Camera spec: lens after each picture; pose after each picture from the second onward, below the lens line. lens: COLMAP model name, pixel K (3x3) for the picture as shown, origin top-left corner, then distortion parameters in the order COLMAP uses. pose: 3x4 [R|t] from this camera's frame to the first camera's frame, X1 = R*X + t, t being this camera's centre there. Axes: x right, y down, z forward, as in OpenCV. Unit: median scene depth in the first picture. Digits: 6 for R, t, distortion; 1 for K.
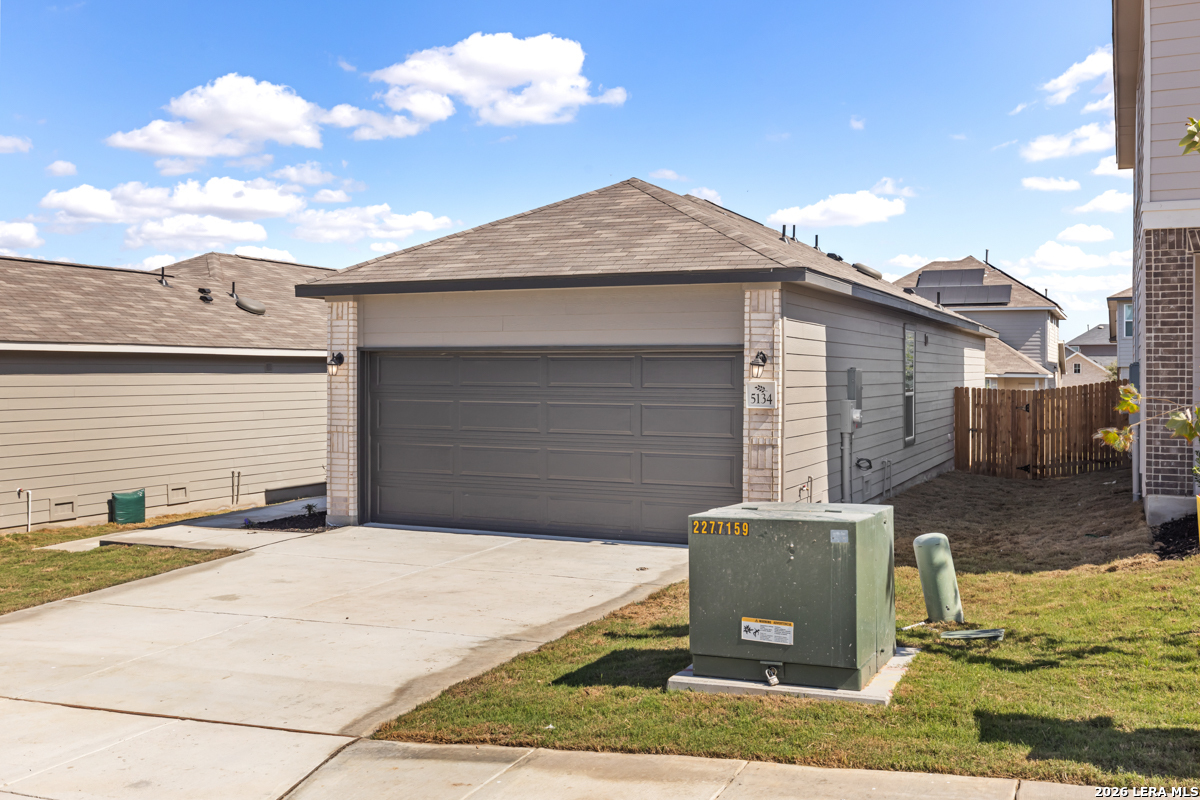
lens RADIAL K [[1146.1, 0, 619.3], [0, 1146.1, 396.8], [0, 0, 1]] dist [0.018490, 0.012279]
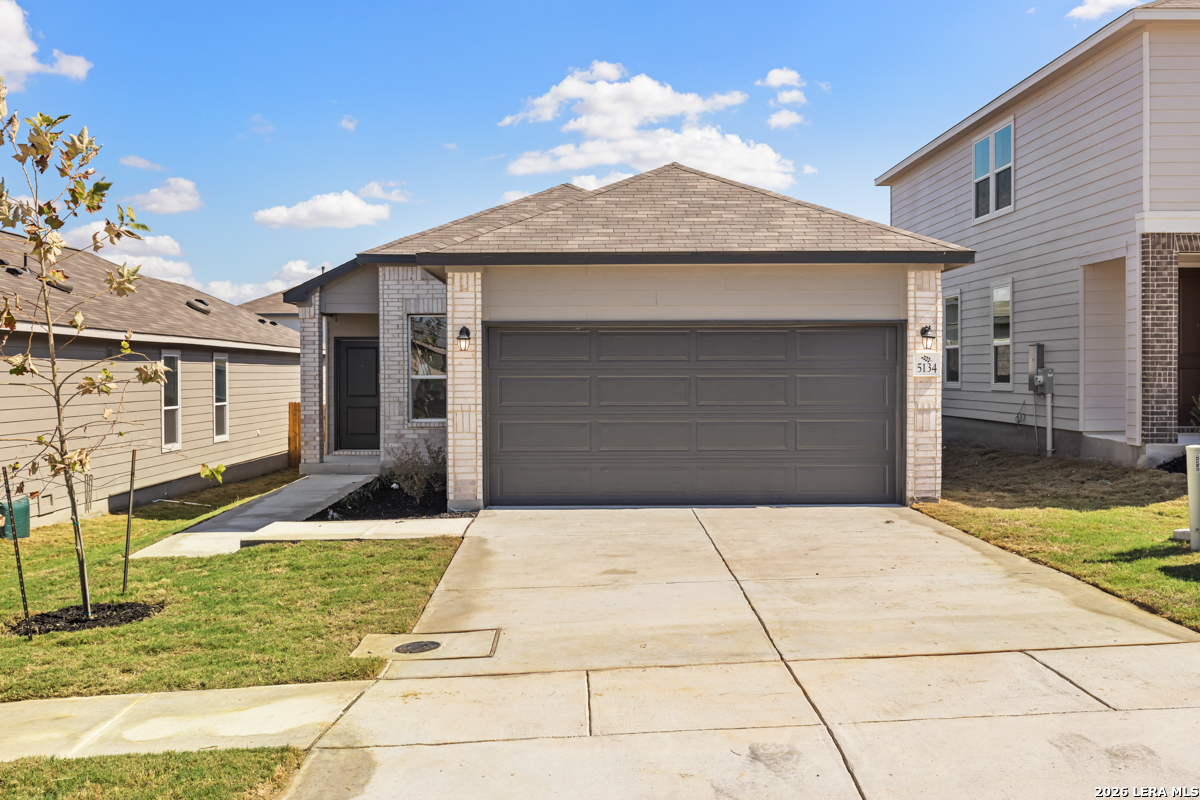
lens RADIAL K [[1146.1, 0, 619.3], [0, 1146.1, 396.8], [0, 0, 1]] dist [0.018490, 0.012279]
pose [[0.903734, -0.015589, 0.427811, -0.602394], [0.016437, 0.999863, 0.001710, 0.022137], [-0.427779, 0.005487, 0.903867, 0.109898]]
